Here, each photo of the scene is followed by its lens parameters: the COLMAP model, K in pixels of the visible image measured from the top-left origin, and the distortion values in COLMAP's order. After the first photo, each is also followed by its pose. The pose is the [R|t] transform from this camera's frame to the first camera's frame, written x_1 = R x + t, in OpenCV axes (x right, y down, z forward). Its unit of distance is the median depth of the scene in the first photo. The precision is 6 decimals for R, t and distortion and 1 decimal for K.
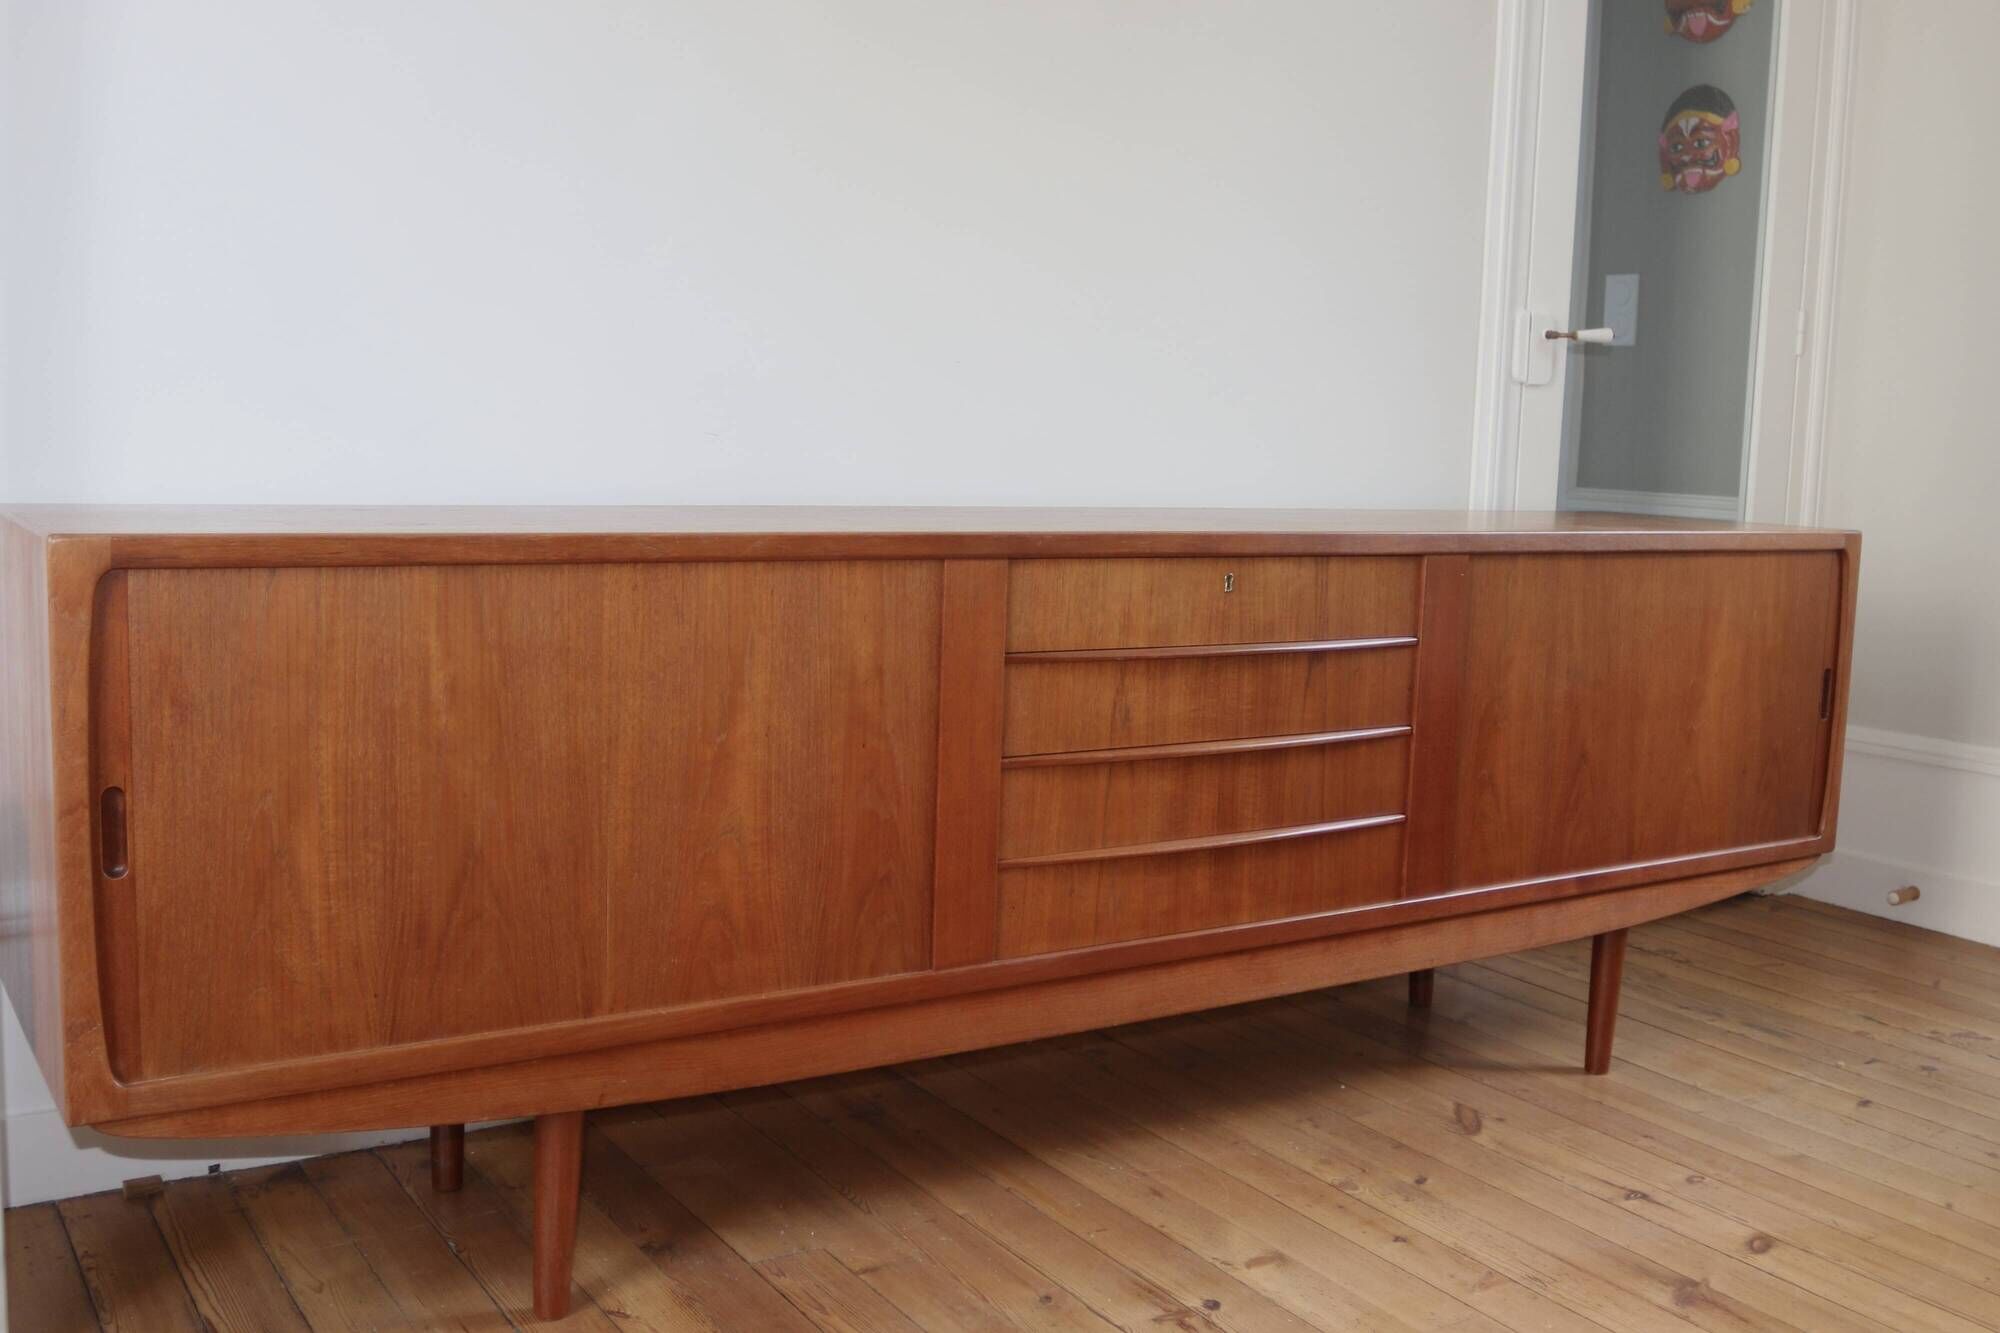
lens RADIAL K [[1945.7, 0, 1000.0], [0, 1945.7, 666.5], [0, 0, 1]] dist [-0.057482, 0.005689]
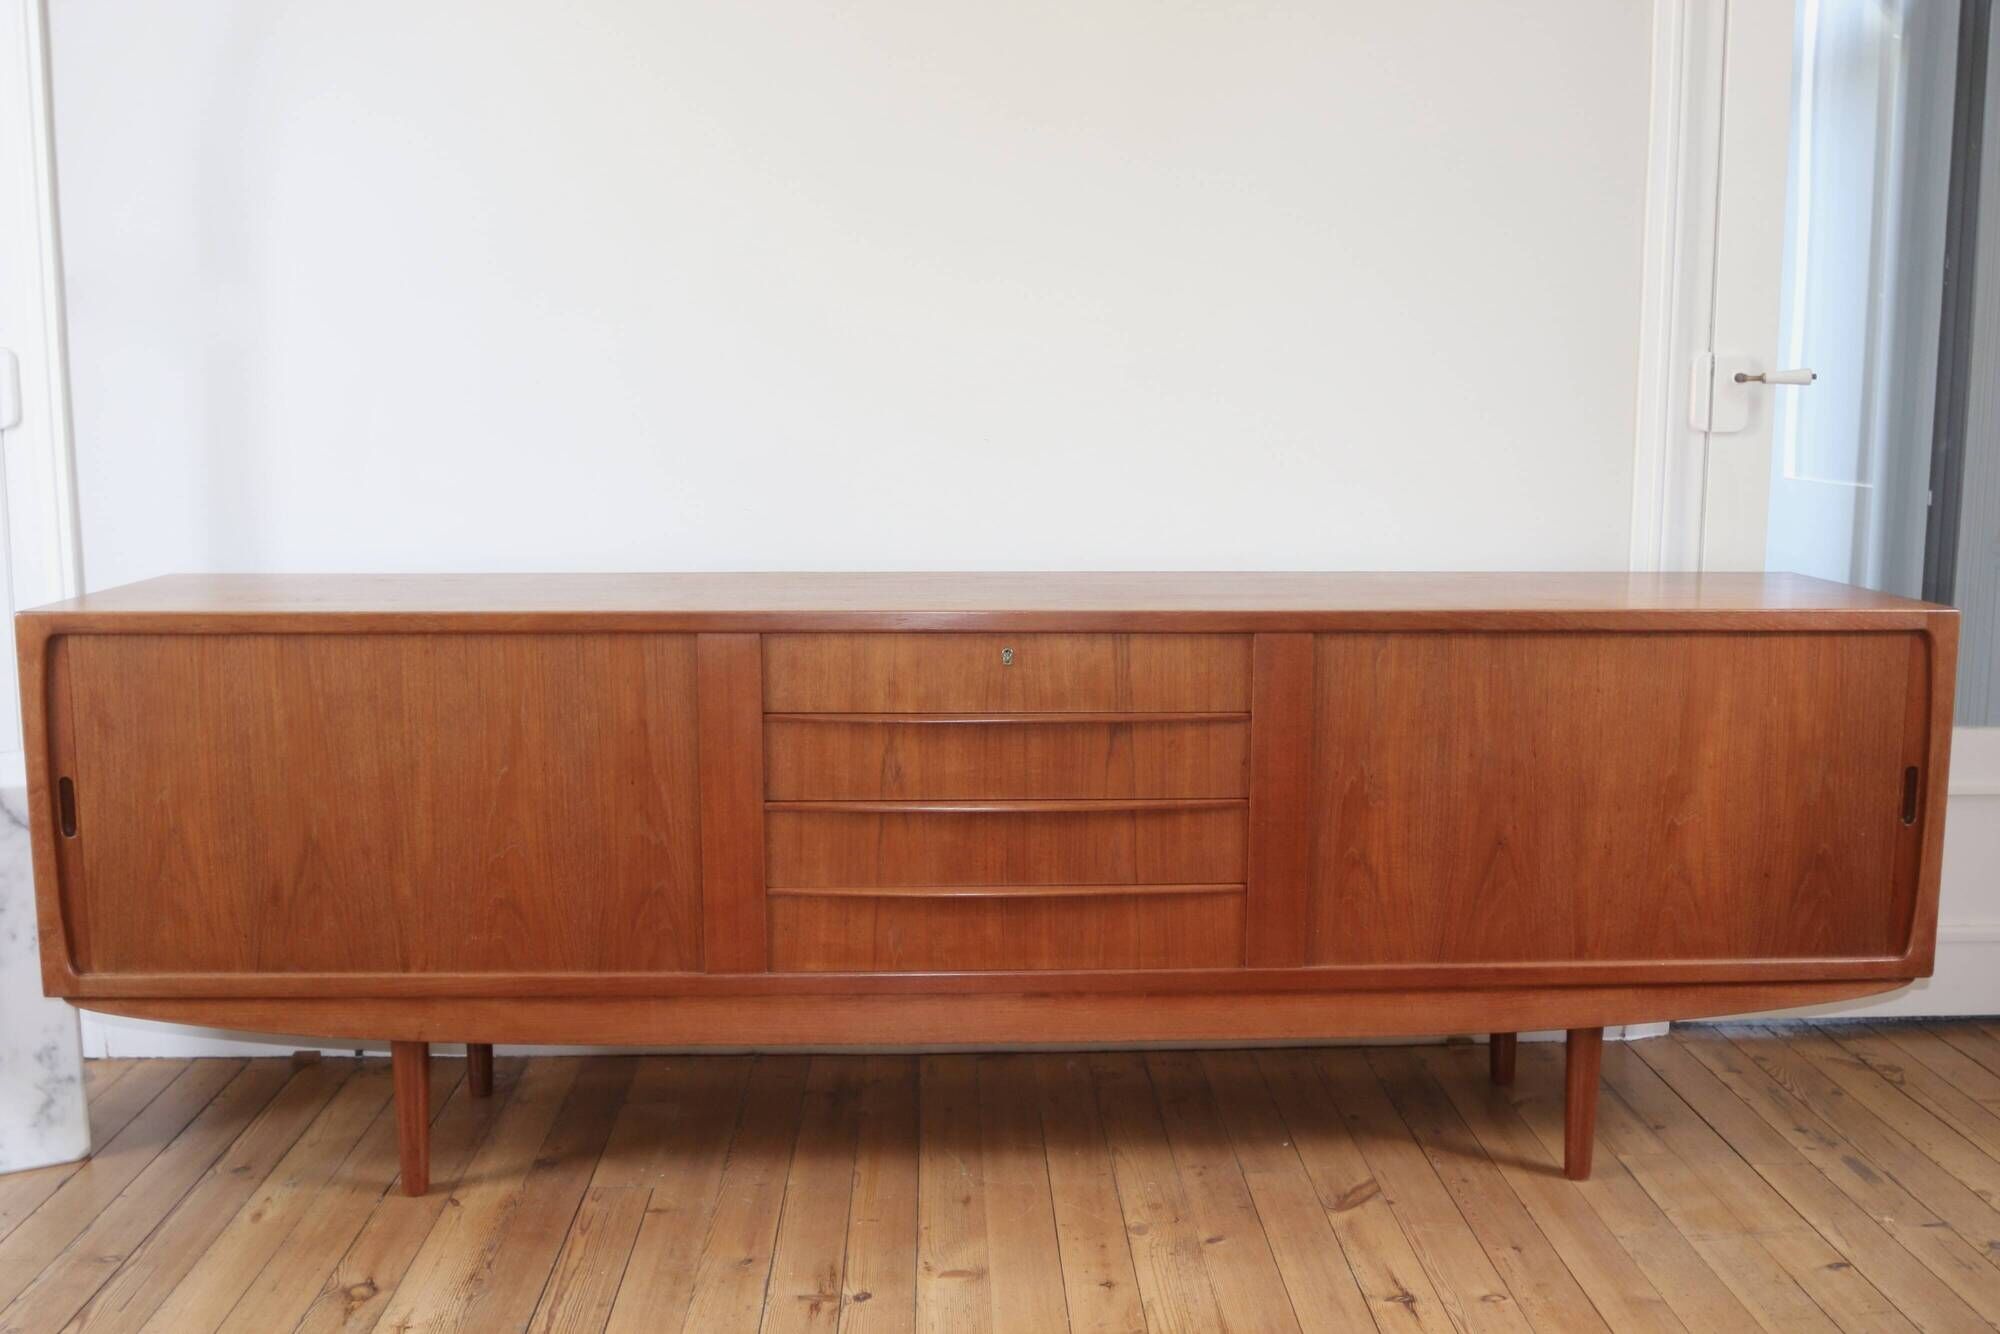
lens RADIAL K [[1881.0, 0, 1000.0], [0, 1881.0, 667.0], [0, 0, 1]] dist [-0.071326, 0.047103]
pose [[0.854953, 0.040959, -0.517085, 0.651810], [-0.037461, 0.999150, 0.017204, -0.054583], [0.517350, 0.004662, 0.855761, 0.091489]]
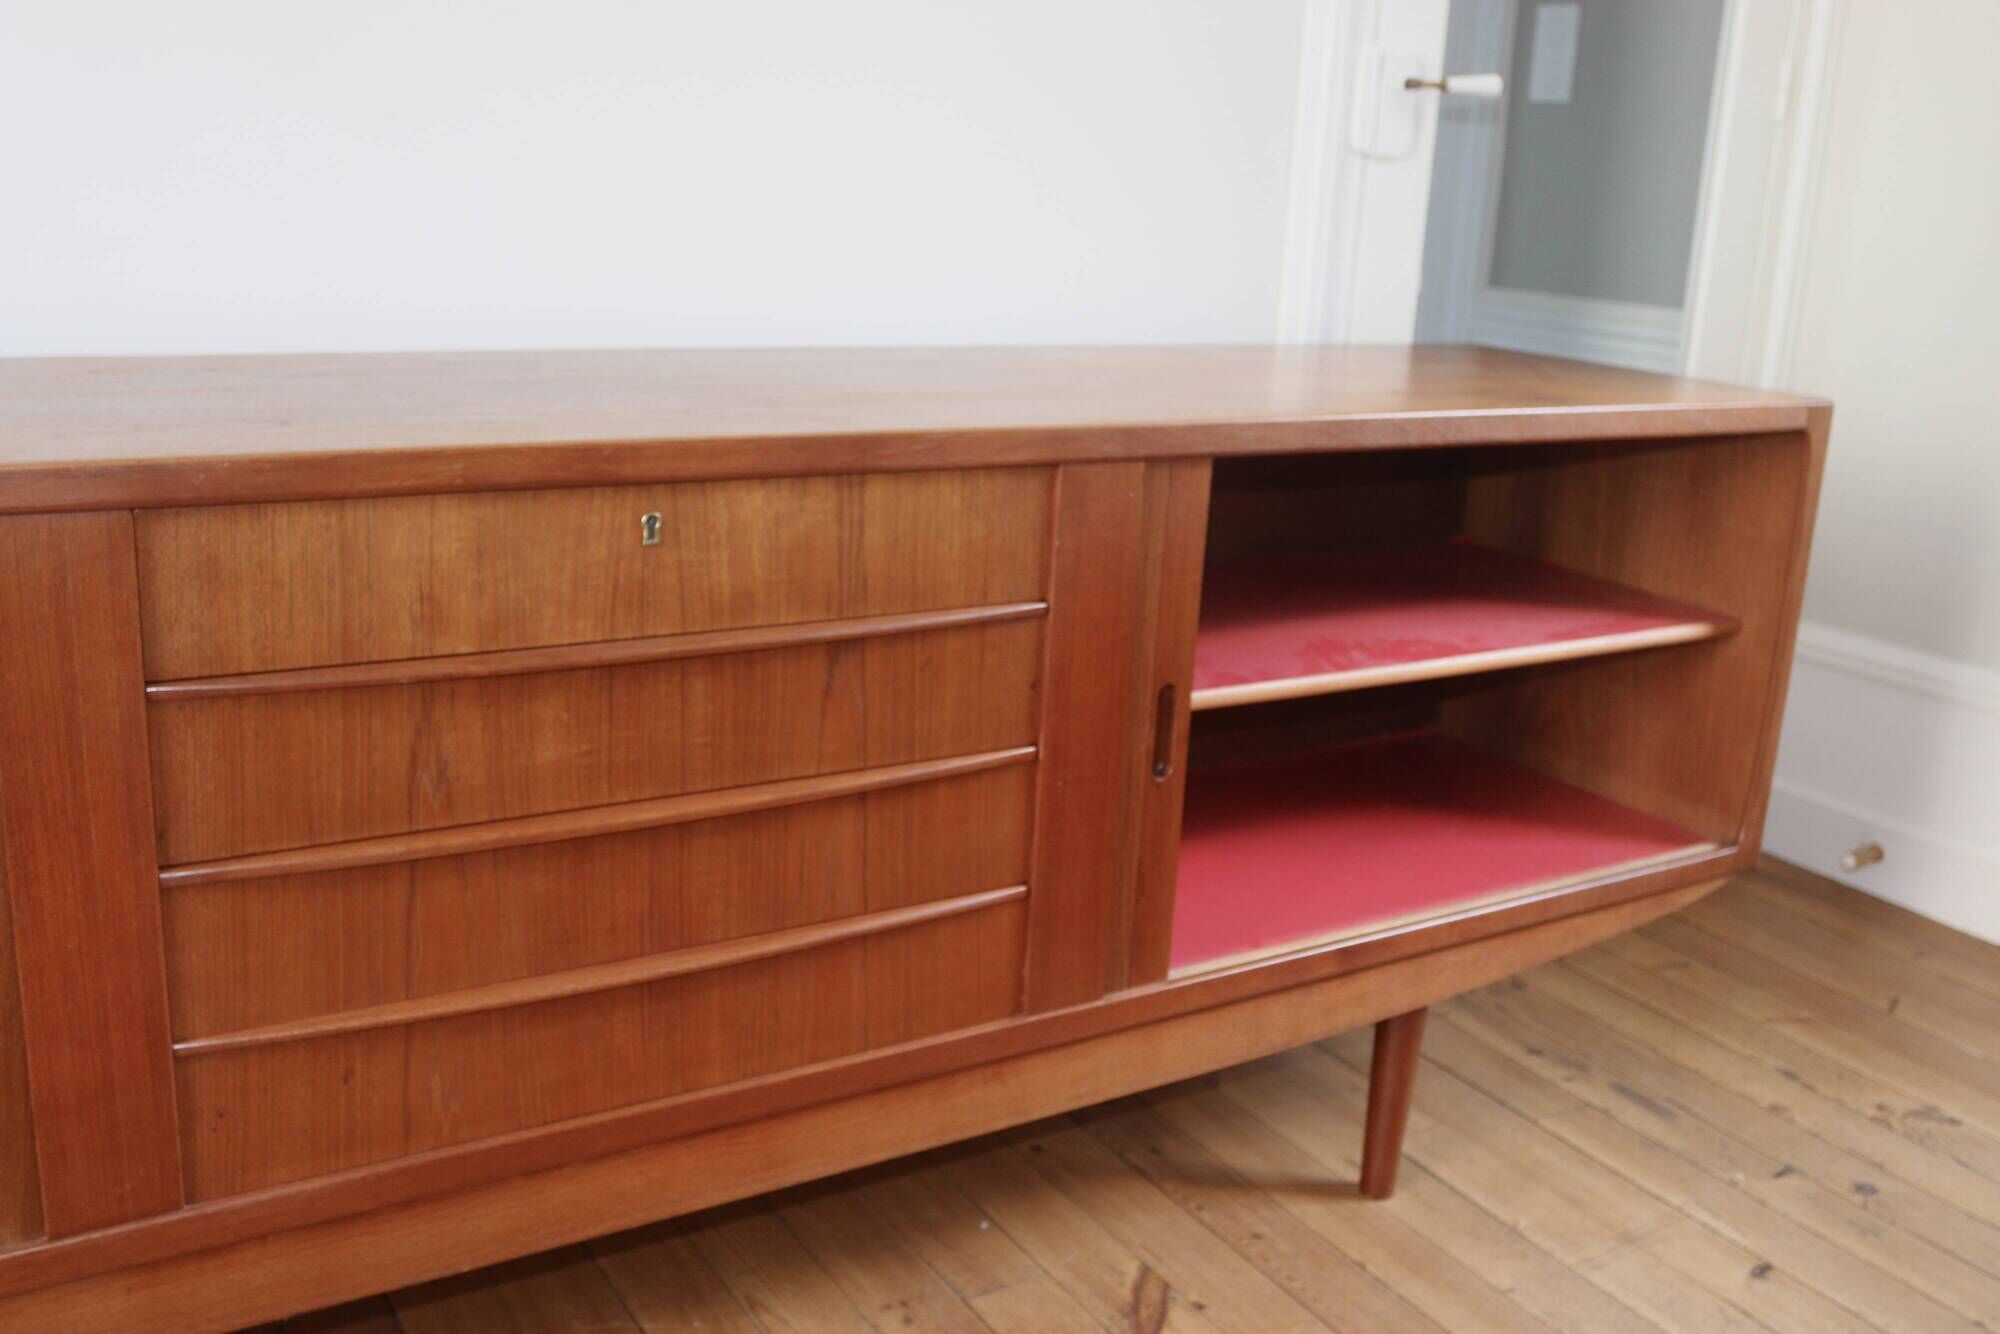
lens RADIAL K [[1850.1, 0, 1000.0], [0, 1850.1, 667.0], [0, 0, 1]] dist [-0.070810, 0.046940]
pose [[0.999622, 0.023058, -0.014980, 0.223119], [-0.020723, 0.989831, 0.140732, -0.079234], [0.018073, -0.140369, 0.989934, 0.465966]]
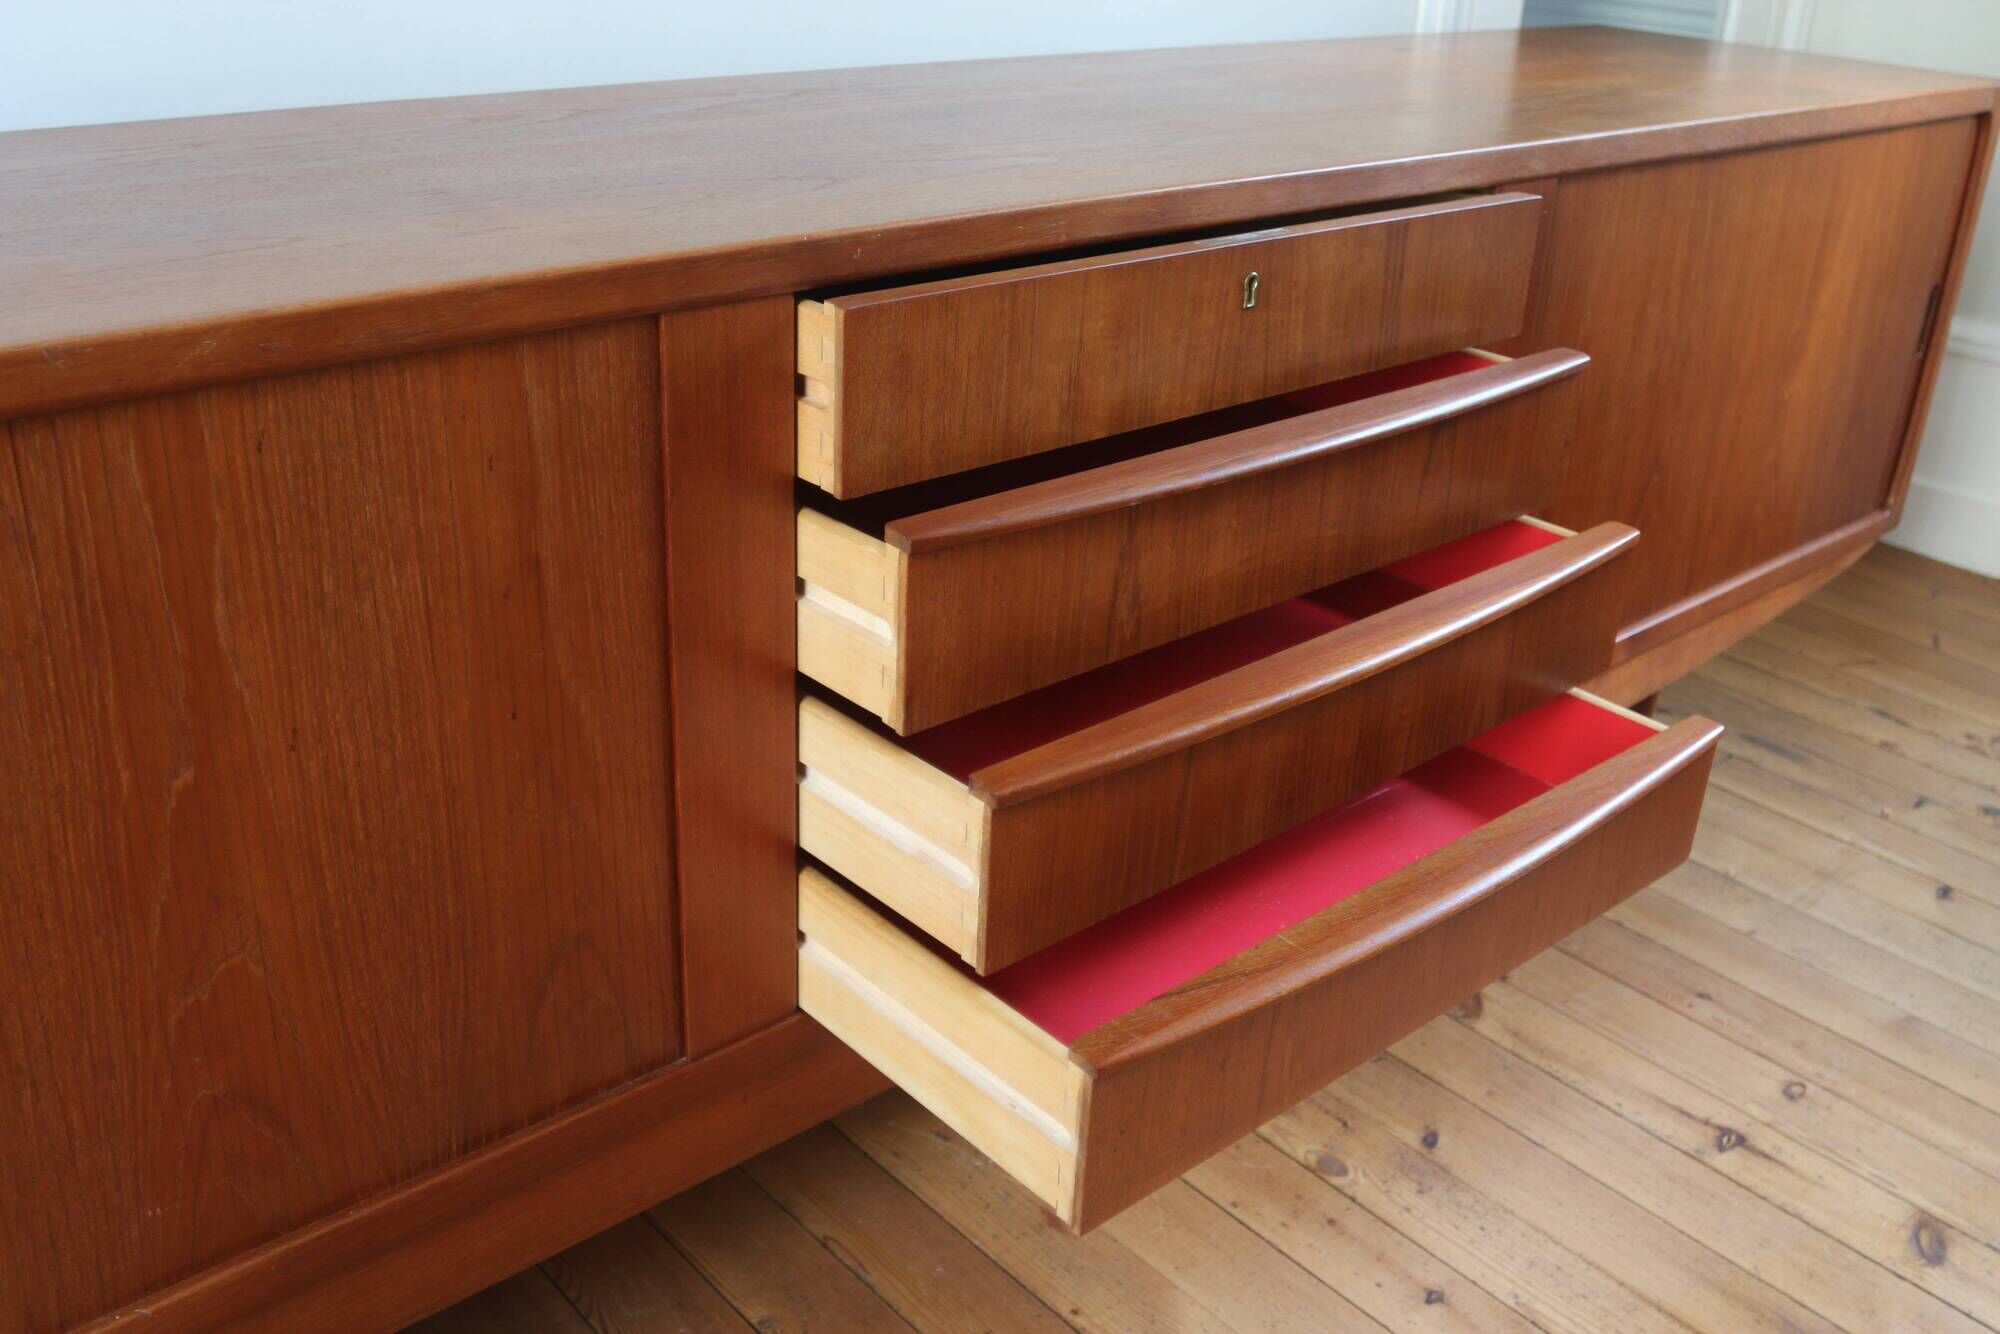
lens RADIAL K [[1795.8, 0, 1000.0], [0, 1795.8, 667.0], [0, 0, 1]] dist [-0.038895, 0.001372]
pose [[0.989685, -0.058201, 0.130907, -0.006772], [0.014000, 0.948677, 0.315937, -0.099630], [-0.142576, -0.310846, 0.939706, 0.500913]]
